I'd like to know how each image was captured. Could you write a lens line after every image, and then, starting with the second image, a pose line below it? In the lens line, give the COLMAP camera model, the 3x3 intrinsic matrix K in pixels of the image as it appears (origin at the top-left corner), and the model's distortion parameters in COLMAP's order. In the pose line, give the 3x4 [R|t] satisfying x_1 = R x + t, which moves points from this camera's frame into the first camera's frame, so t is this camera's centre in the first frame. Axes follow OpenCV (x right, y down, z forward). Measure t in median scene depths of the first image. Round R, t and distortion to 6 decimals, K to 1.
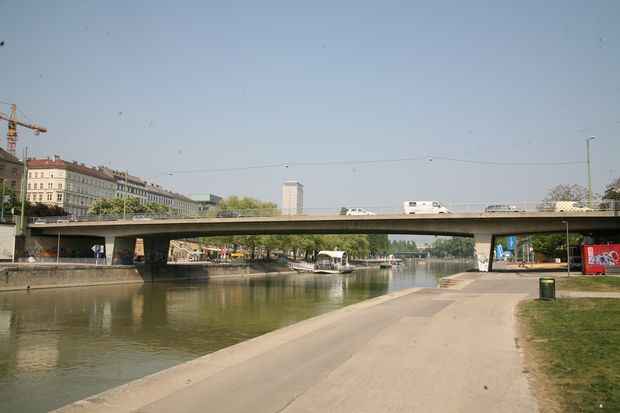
lens RADIAL K [[520.8, 0, 310.0], [0, 520.8, 206.5], [0, 0, 1]] dist [-0.104794, 0.131597]
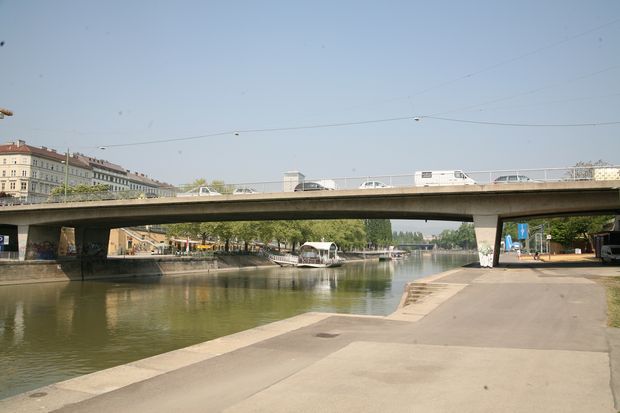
lens RADIAL K [[517.6, 0, 310.0], [0, 517.6, 206.5], [0, 0, 1]] dist [-0.112667, 0.157441]
pose [[0.999810, -0.008047, -0.017781, 0.045361], [0.008291, 0.999872, 0.013688, 0.013152], [0.017669, -0.013833, 0.999748, 0.123582]]
